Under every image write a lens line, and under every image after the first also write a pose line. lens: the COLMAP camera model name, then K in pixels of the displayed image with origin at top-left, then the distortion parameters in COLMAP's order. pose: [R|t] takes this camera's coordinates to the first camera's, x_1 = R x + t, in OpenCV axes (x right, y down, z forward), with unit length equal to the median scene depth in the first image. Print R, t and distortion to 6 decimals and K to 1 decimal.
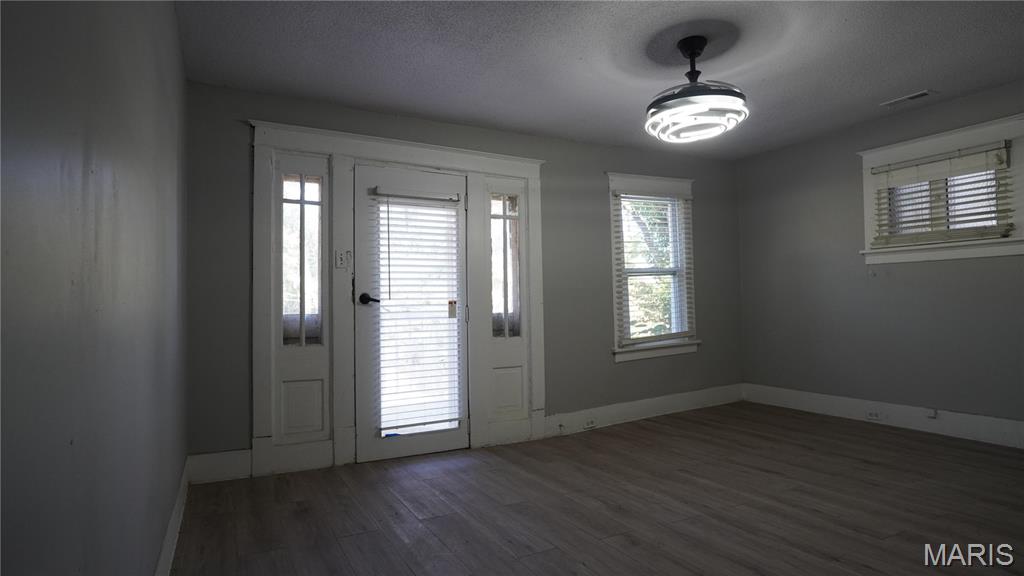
lens RADIAL K [[535.7, 0, 512.1], [0, 535.7, 286.5], [0, 0, 1]] dist [-0.021271, -0.000200]
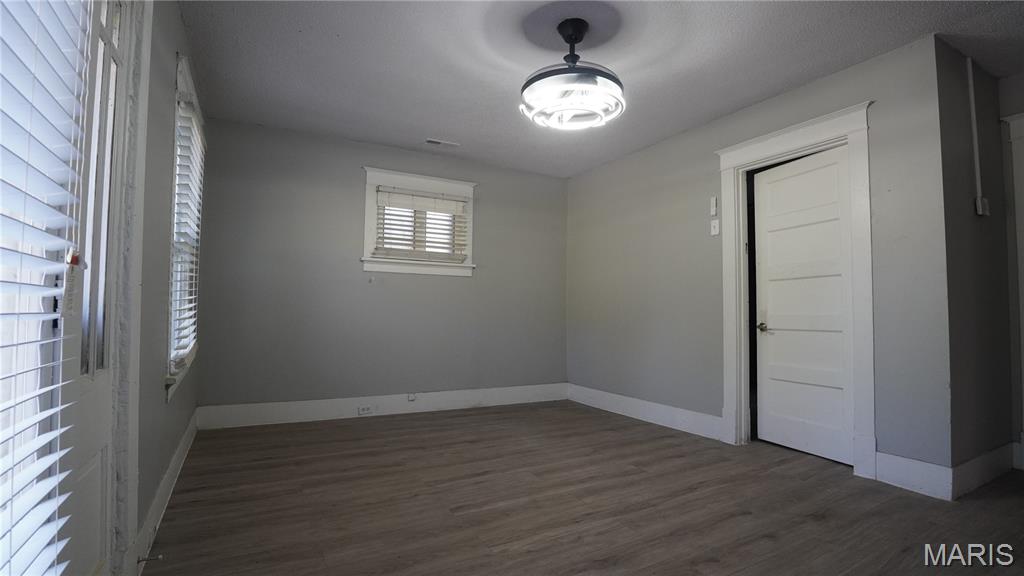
lens RADIAL K [[486.7, 0, 510.5], [0, 486.7, 289.0], [0, 0, 1]] dist [-0.035501, 0.000236]
pose [[-0.004673, 0.056823, 0.998373, -0.484862], [-0.044492, 0.997384, -0.056975, 0.058612], [-0.998999, -0.044686, -0.002133, 1.065437]]
